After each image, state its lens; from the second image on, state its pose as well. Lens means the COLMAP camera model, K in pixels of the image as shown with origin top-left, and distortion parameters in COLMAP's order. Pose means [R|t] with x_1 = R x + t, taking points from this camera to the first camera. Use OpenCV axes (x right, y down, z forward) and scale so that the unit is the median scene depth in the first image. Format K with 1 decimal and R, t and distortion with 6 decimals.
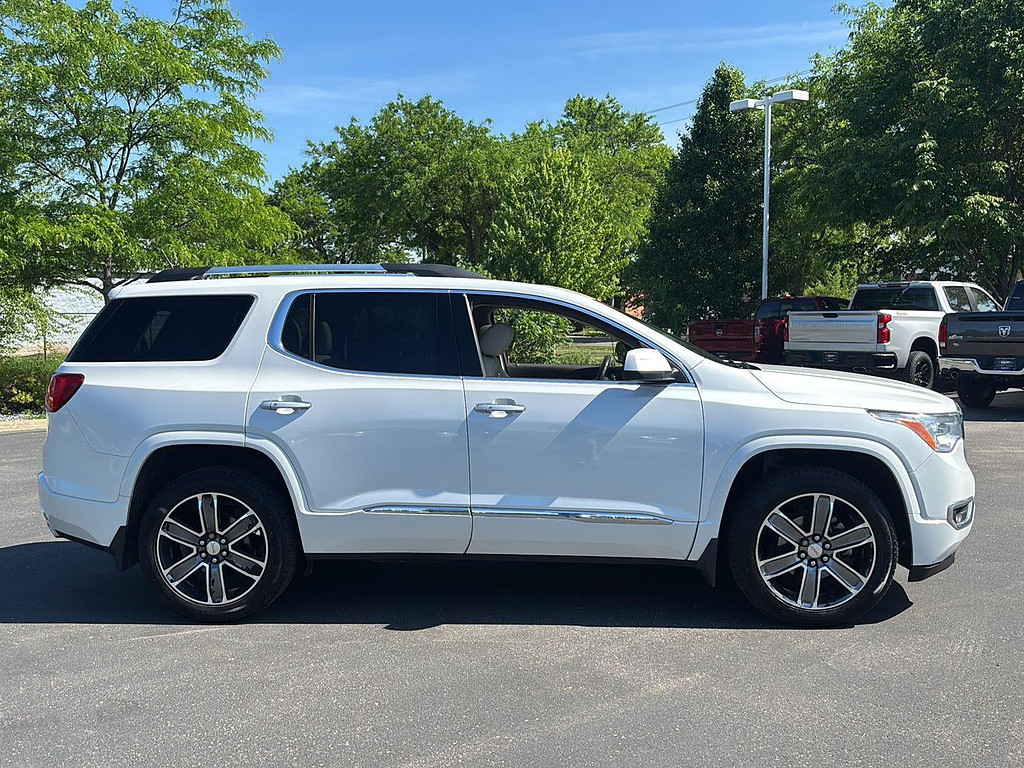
lens RADIAL K [[954.6, 0, 507.7], [0, 954.6, 389.7], [0, 0, 1]] dist [0.161332, -0.404945]
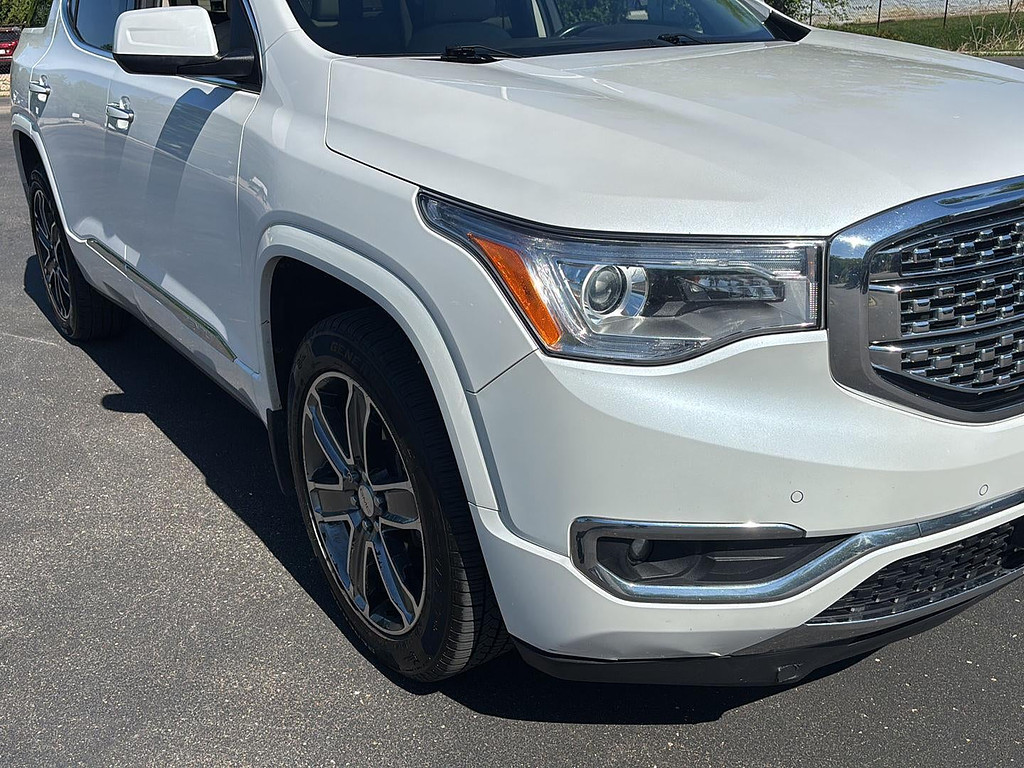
lens RADIAL K [[962.3, 0, 507.1], [0, 962.3, 378.5], [0, 0, 1]] dist [0.065482, -0.110504]
pose [[0.627315, 0.268454, -0.731032, 0.661869], [-0.027369, 0.945726, 0.323810, -0.028707], [0.778284, -0.183124, 0.600616, 0.799847]]
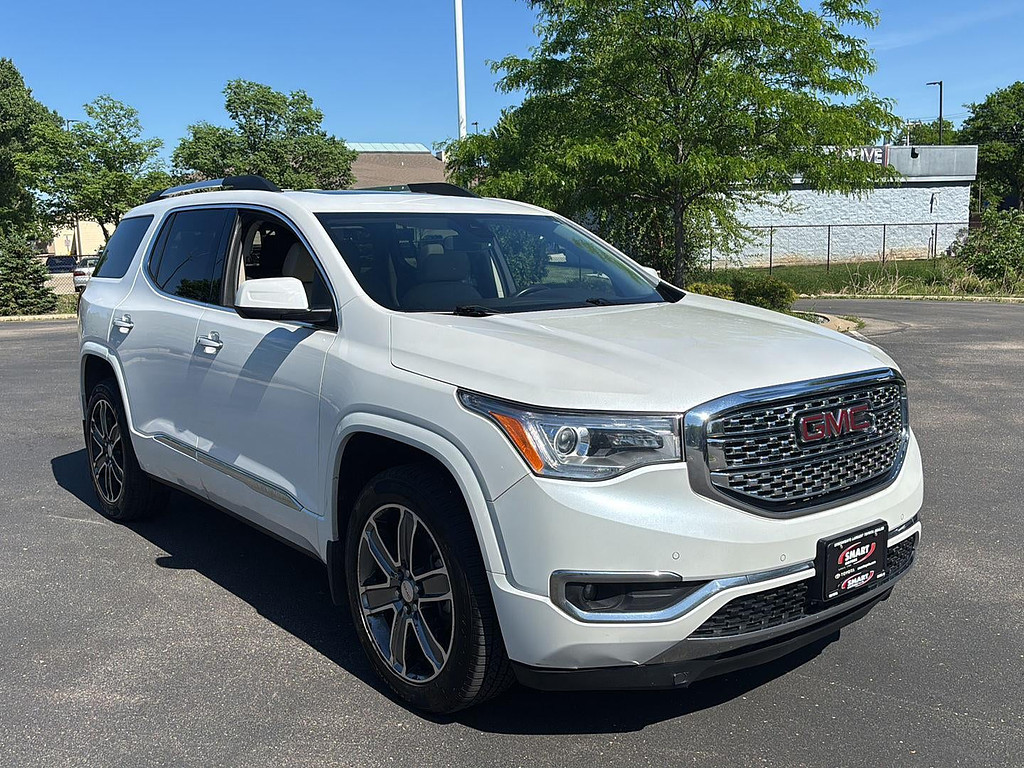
lens RADIAL K [[962.3, 0, 507.1], [0, 962.3, 378.5], [0, 0, 1]] dist [0.065482, -0.110504]
pose [[0.684458, 0.099170, -0.722276, 0.829098], [-0.041377, 0.994392, 0.097322, -0.045976], [0.727877, -0.036727, 0.684723, 0.603333]]
